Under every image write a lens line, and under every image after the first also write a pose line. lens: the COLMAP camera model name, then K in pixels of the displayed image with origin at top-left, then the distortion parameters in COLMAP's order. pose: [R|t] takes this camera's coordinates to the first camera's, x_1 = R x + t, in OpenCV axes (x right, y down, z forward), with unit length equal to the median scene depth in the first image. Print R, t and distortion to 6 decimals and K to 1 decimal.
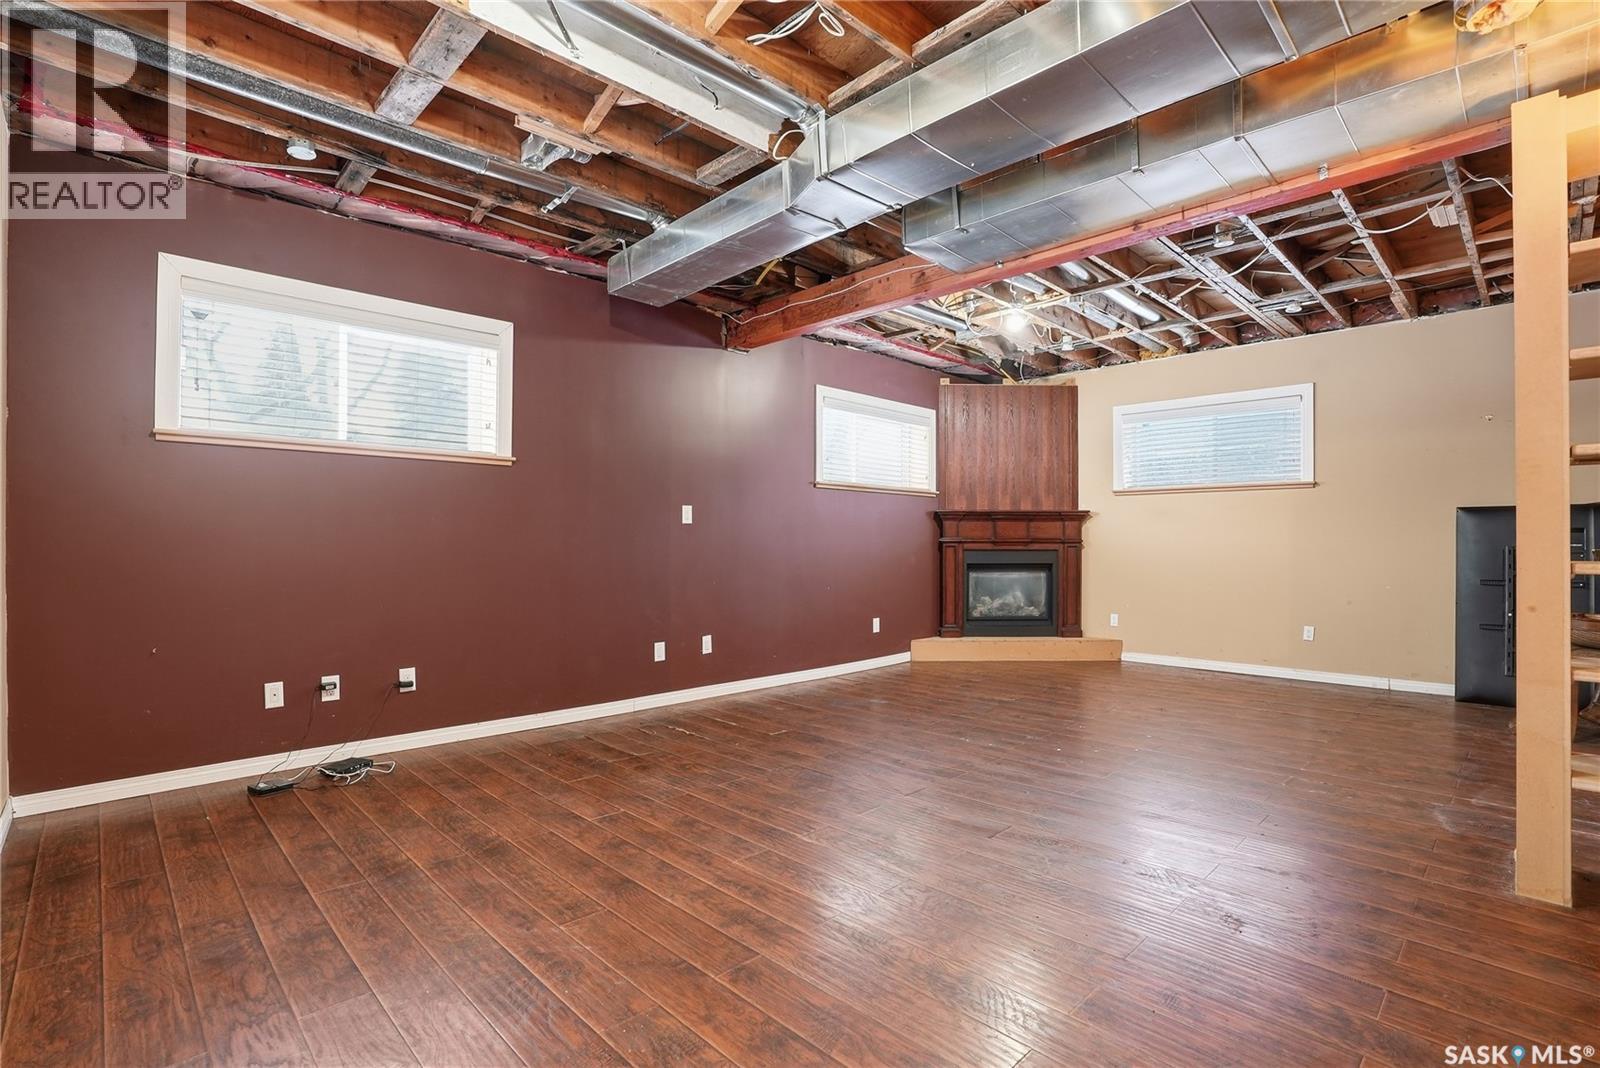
lens RADIAL K [[751.4, 0, 795.8], [0, 751.4, 538.8], [0, 0, 1]] dist [-0.072186, 0.027520]
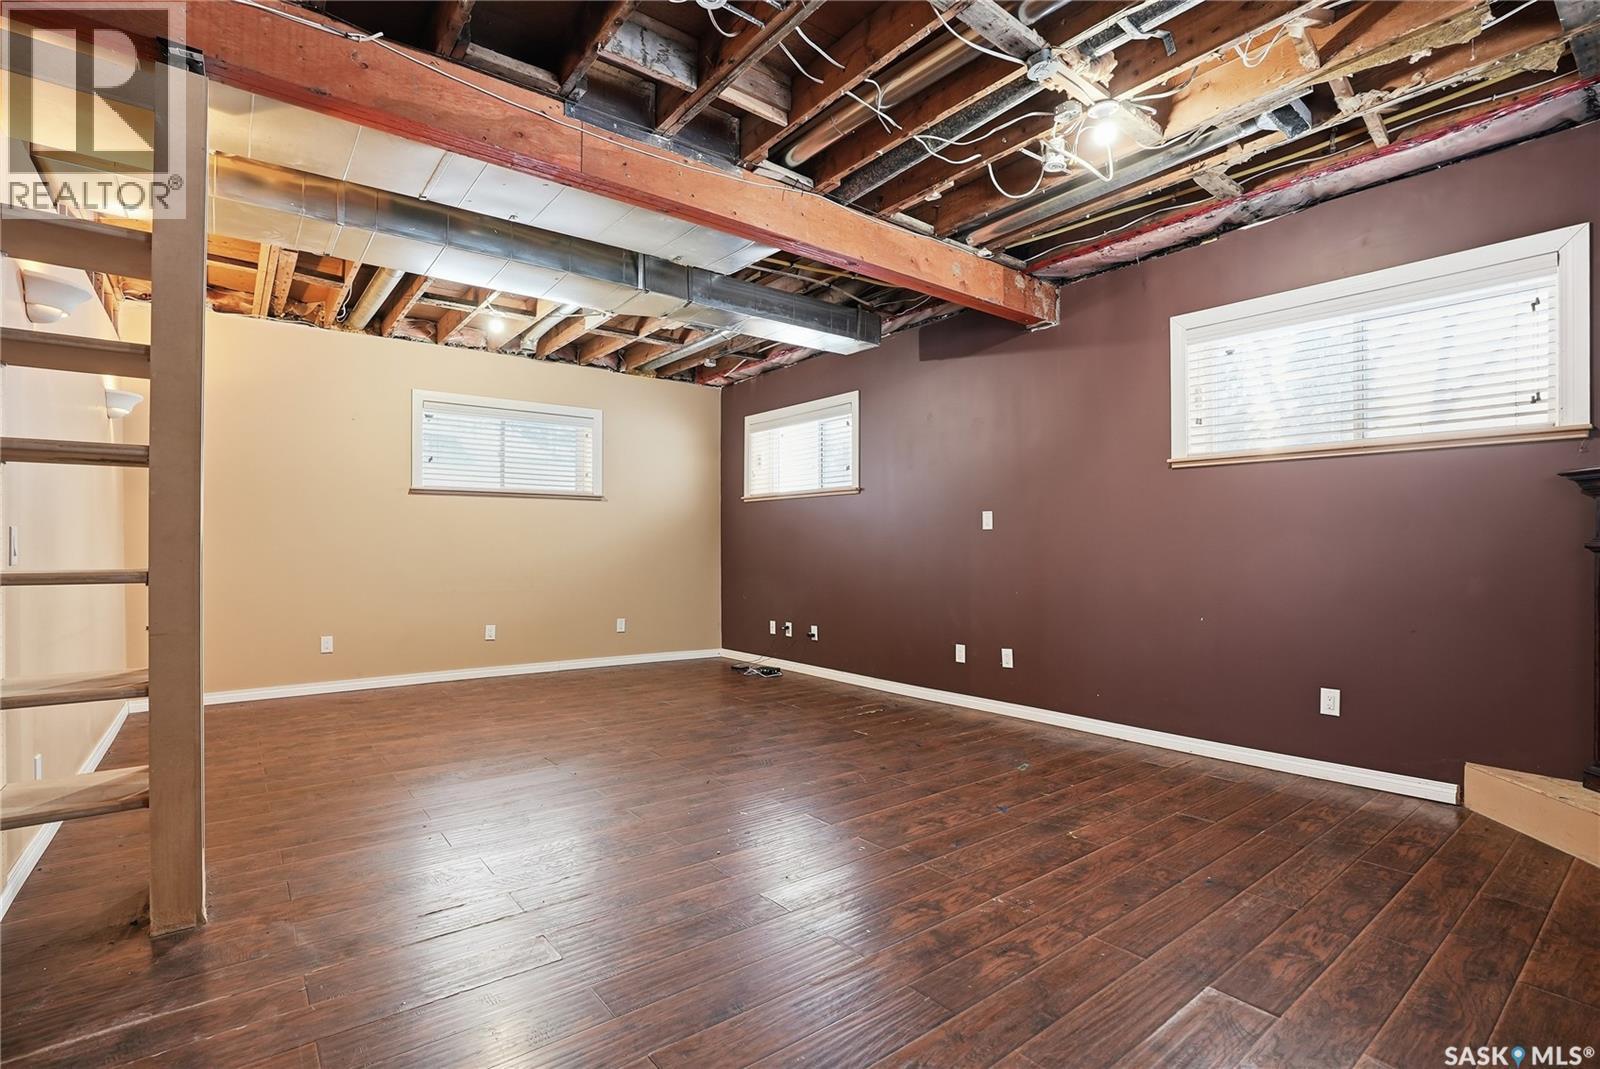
lens RADIAL K [[751.4, 0, 795.8], [0, 751.4, 539.3], [0, 0, 1]] dist [-0.072186, 0.027520]
pose [[-0.098799, -0.012205, -0.995033, 1.052458], [0.002125, 0.999920, -0.012476, 0.005152], [0.995105, -0.003347, -0.098765, 1.048133]]
